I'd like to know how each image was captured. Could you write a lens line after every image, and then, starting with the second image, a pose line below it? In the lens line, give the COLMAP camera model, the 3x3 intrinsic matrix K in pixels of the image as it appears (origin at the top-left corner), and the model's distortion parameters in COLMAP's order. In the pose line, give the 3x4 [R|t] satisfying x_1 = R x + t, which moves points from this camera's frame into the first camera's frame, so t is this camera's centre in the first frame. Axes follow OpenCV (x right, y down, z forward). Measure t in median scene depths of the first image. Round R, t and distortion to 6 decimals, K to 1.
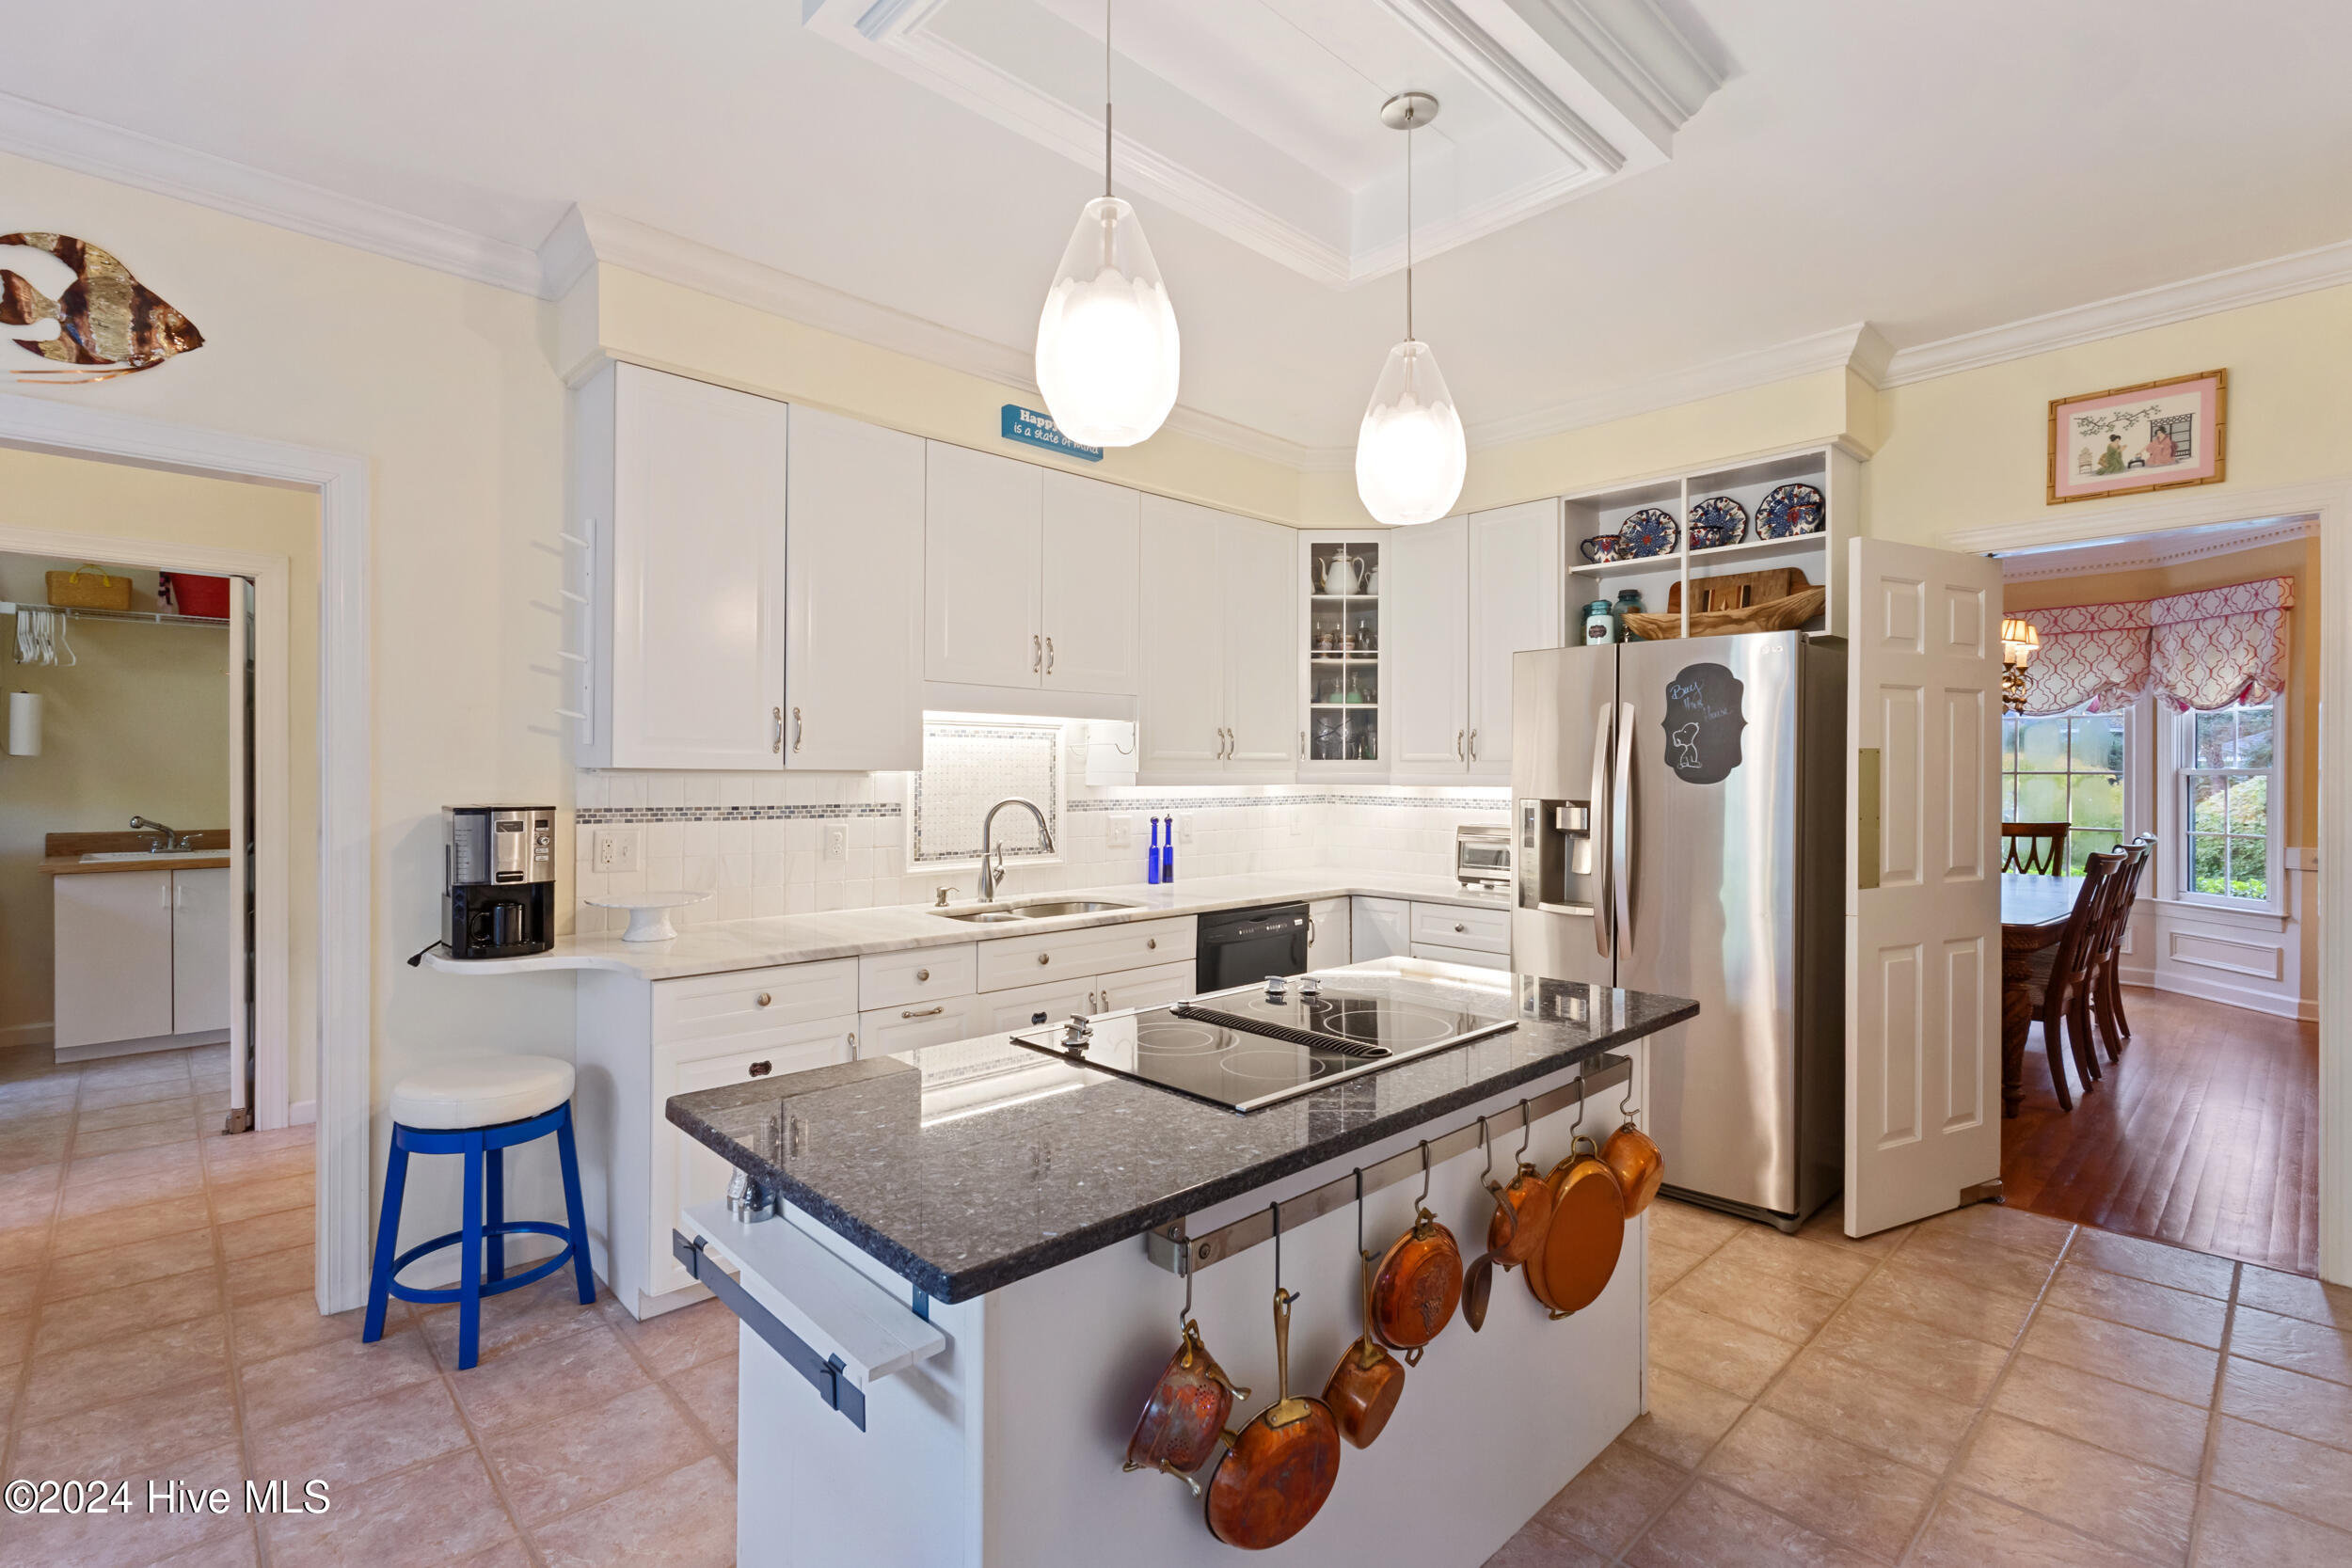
lens RADIAL K [[1085.7, 0, 1174.6], [0, 1085.7, 777.5], [0, 0, 1]] dist [0.010066, 0.001118]
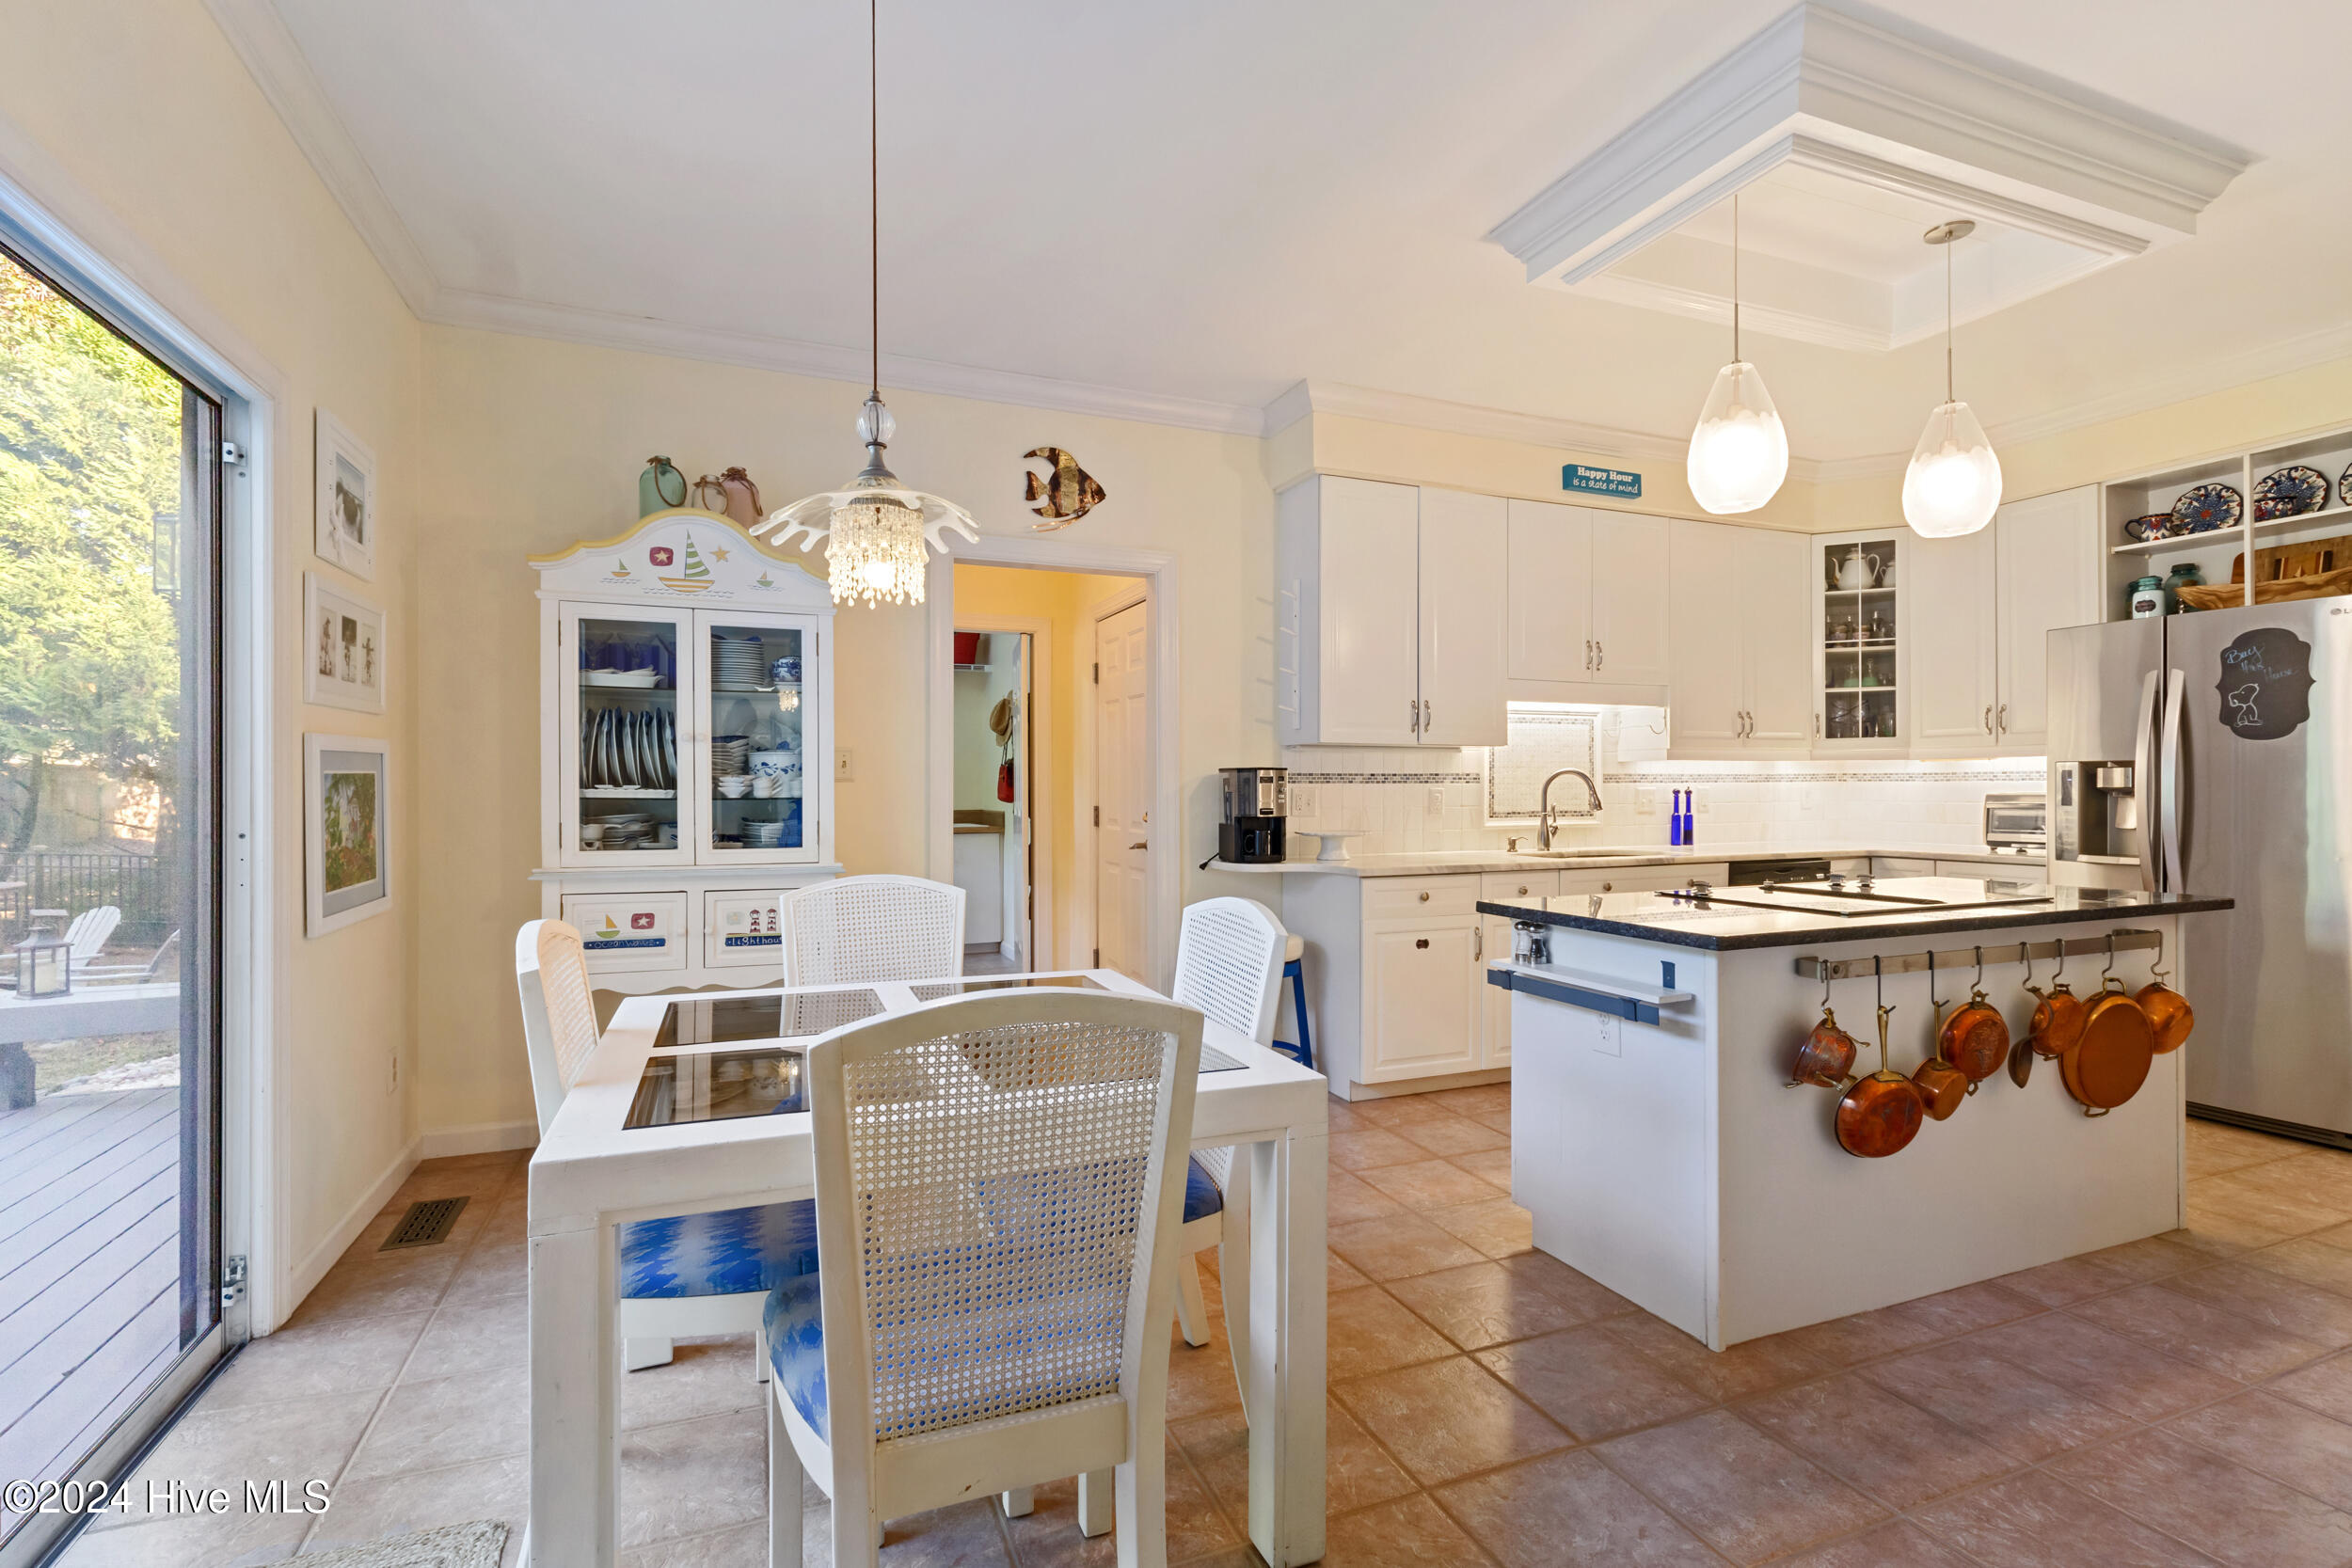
lens RADIAL K [[1085.7, 0, 1183.5], [0, 1085.7, 791.8], [0, 0, 1]] dist [0.010066, 0.001118]
pose [[0.933022, -0.007850, -0.359733, -0.118684], [0.006888, 0.999968, -0.003957, 0.051162], [0.359753, 0.001214, 0.933047, -0.383663]]
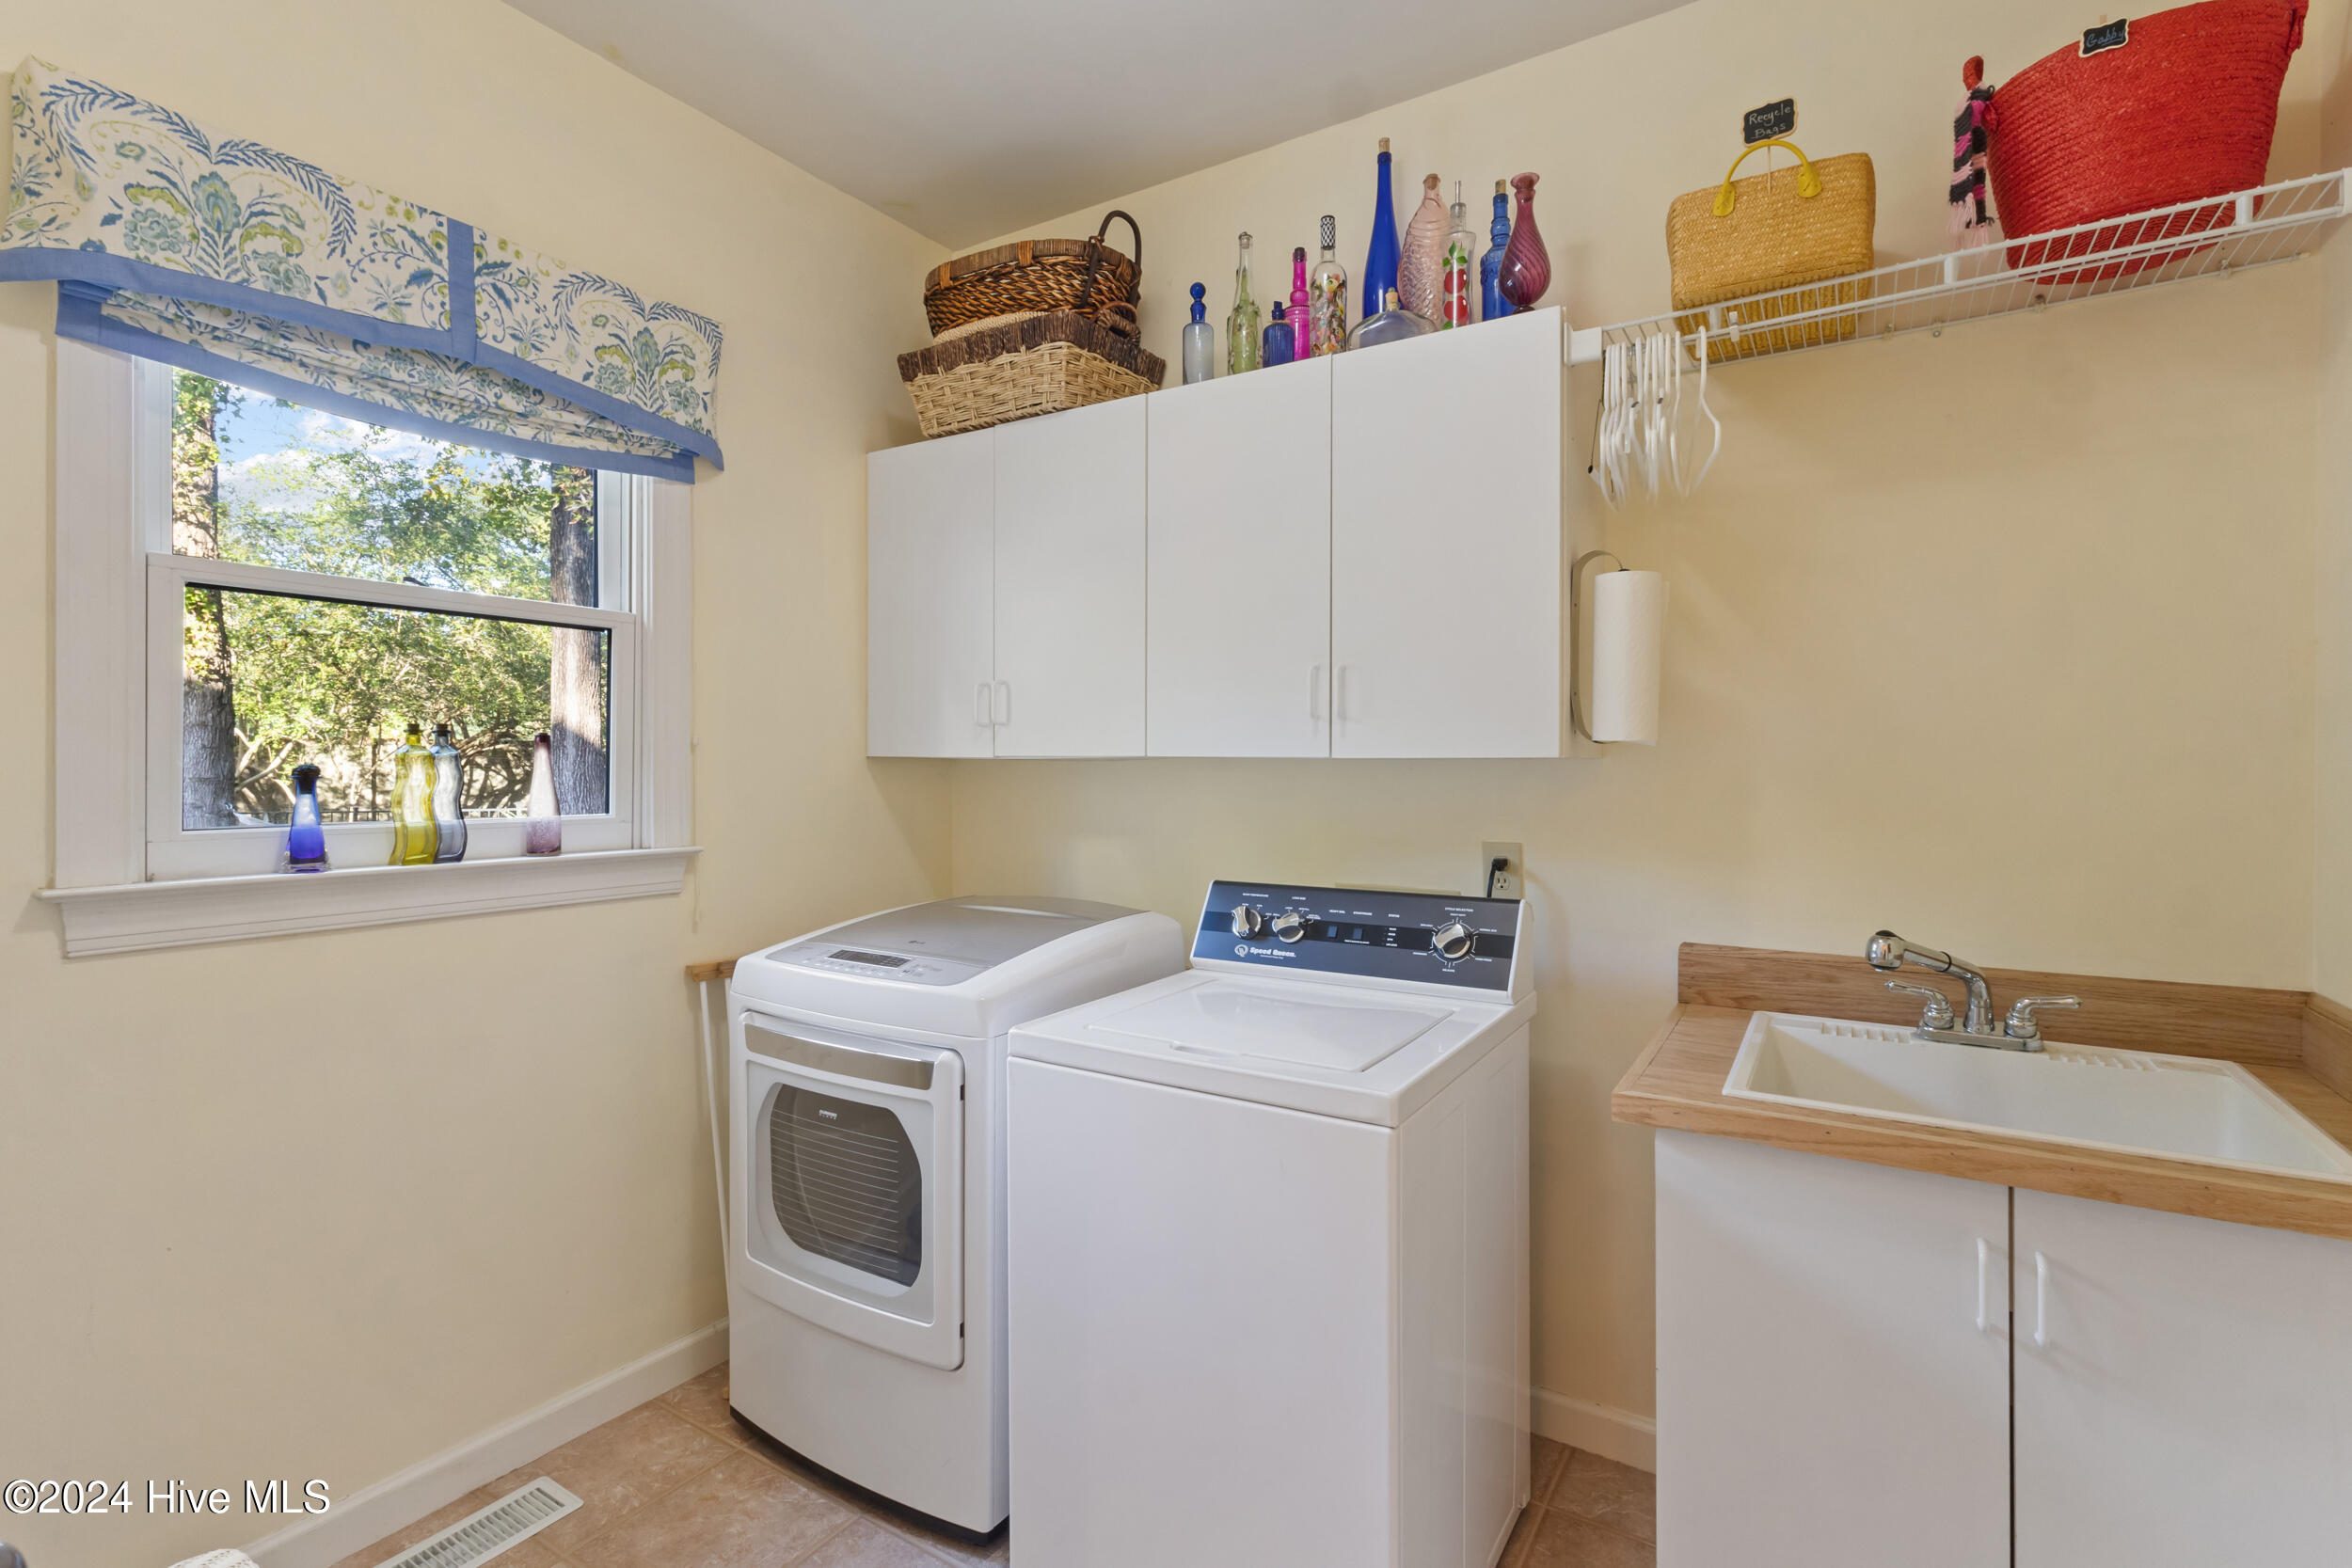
lens RADIAL K [[1085.7, 0, 1169.0], [0, 1085.7, 774.0], [0, 0, 1]] dist [0.010066, 0.001118]
pose [[0.245350, 0.000922, -0.969434, -0.474666], [-0.000806, 0.999999, 0.000747, -0.006780], [0.969434, 0.000598, 0.245350, 0.496247]]
